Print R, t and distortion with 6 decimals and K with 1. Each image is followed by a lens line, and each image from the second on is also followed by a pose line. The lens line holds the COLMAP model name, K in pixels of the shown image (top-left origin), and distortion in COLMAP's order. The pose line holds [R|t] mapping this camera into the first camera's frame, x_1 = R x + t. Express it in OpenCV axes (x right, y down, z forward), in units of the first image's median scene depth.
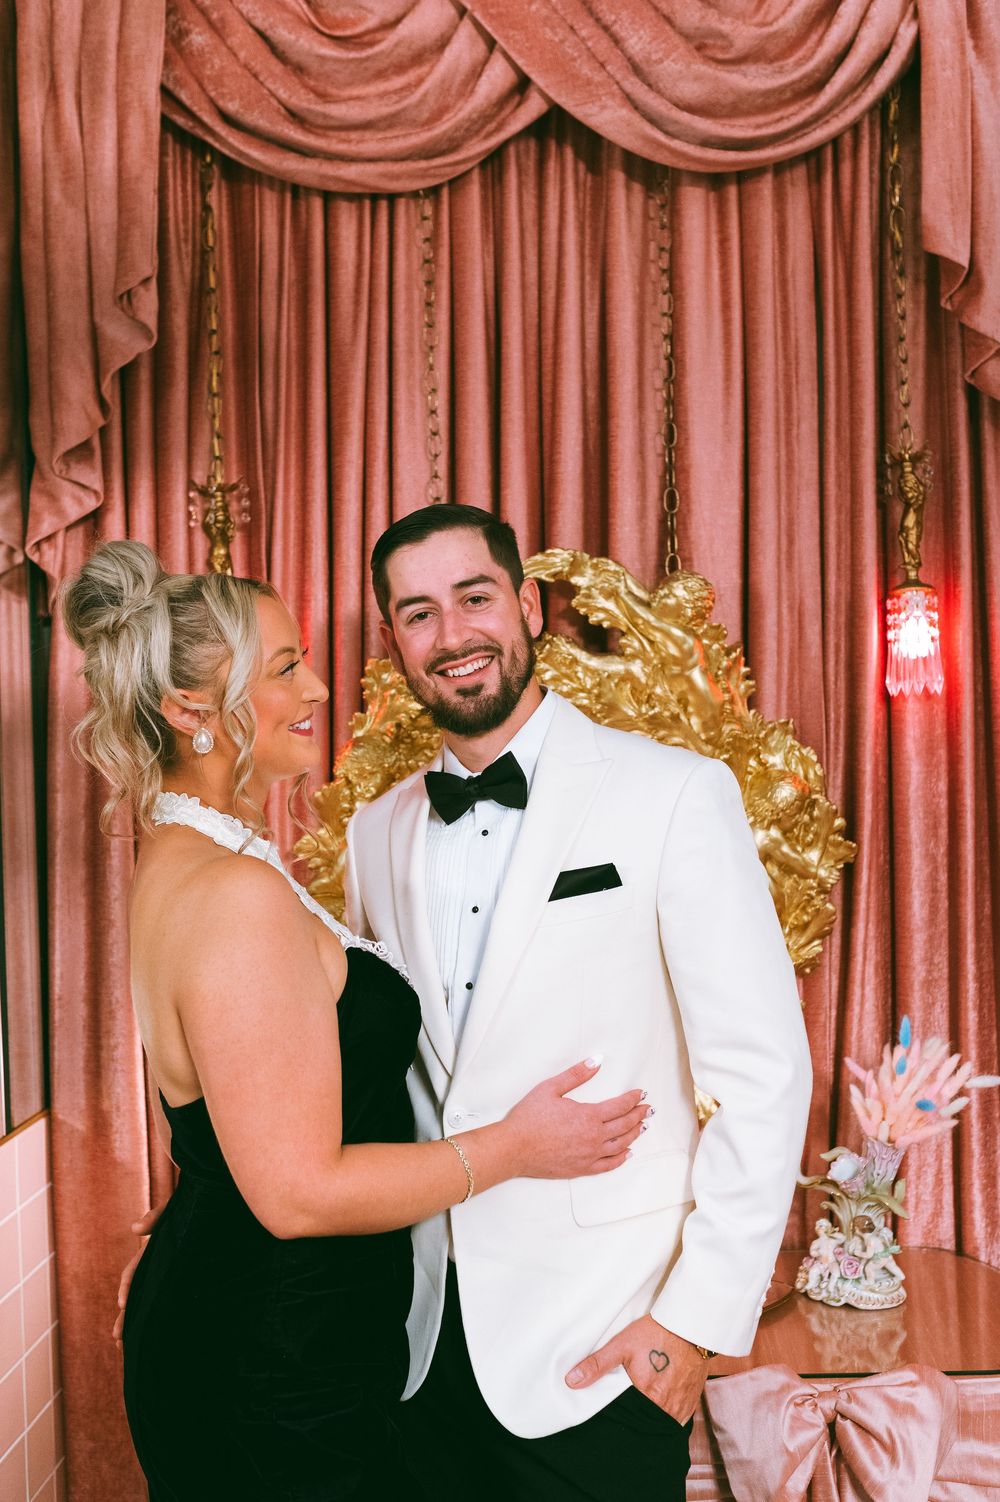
lens RADIAL K [[1514.2, 0, 502.6], [0, 1514.2, 742.3], [0, 0, 1]] dist [-0.056348, 0.085355]
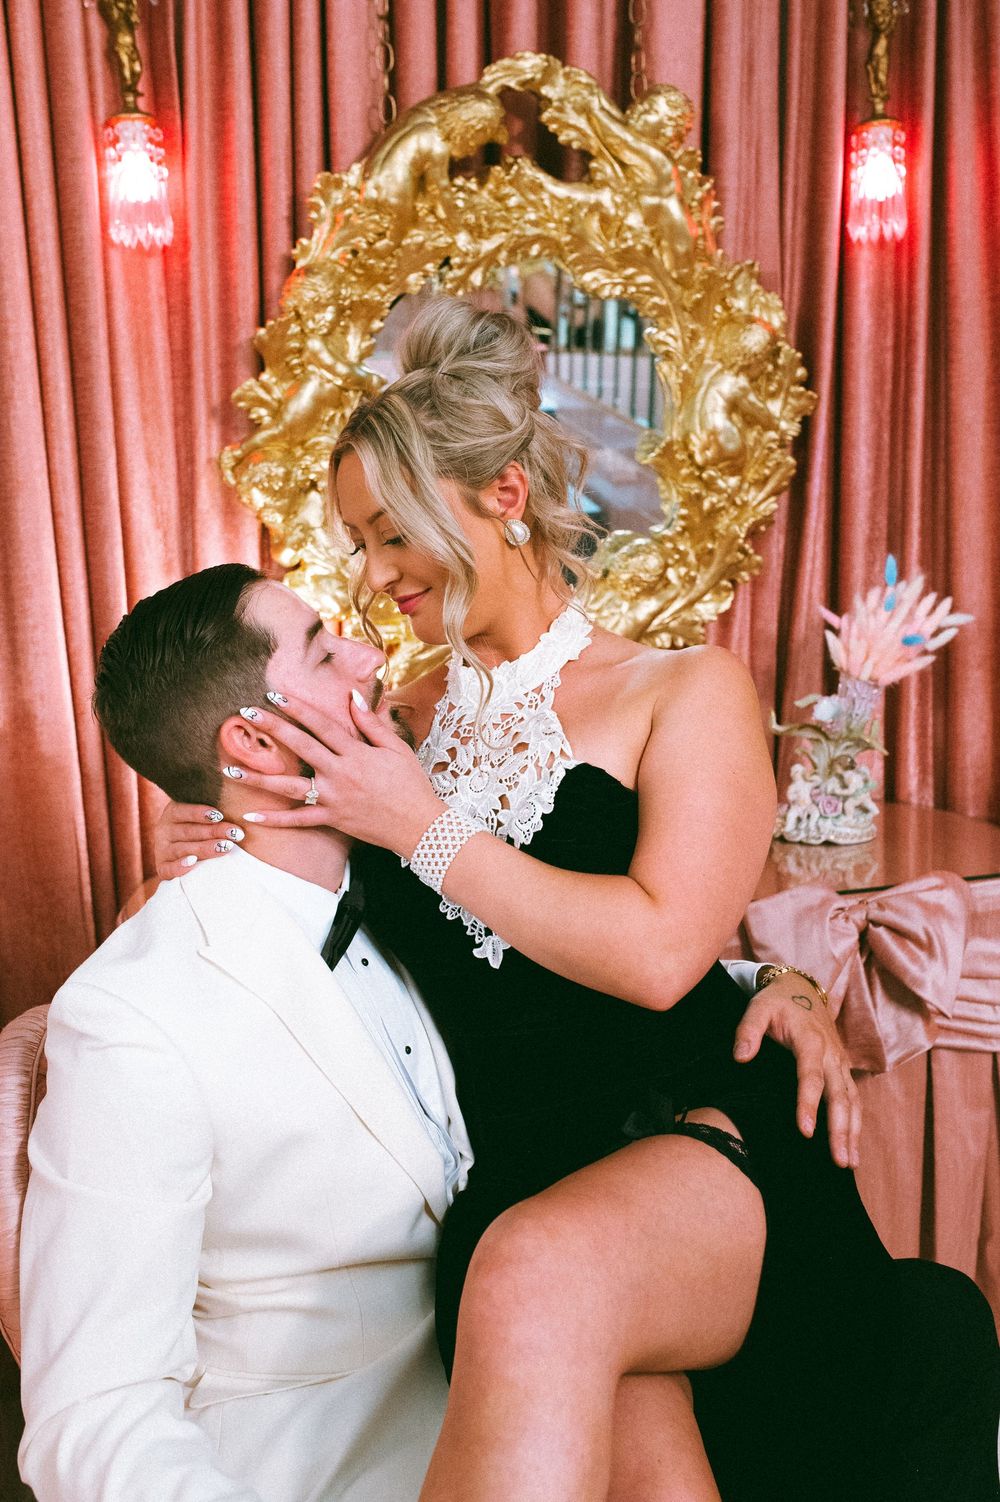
lens RADIAL K [[1497.3, 0, 507.2], [0, 1497.3, 746.0], [0, 0, 1]] dist [-0.046023, 0.048557]
pose [[0.965931, -0.051587, 0.253604, -0.218648], [0.004912, 0.983409, 0.181335, 0.115965], [-0.258751, -0.173911, 0.950159, 0.094254]]
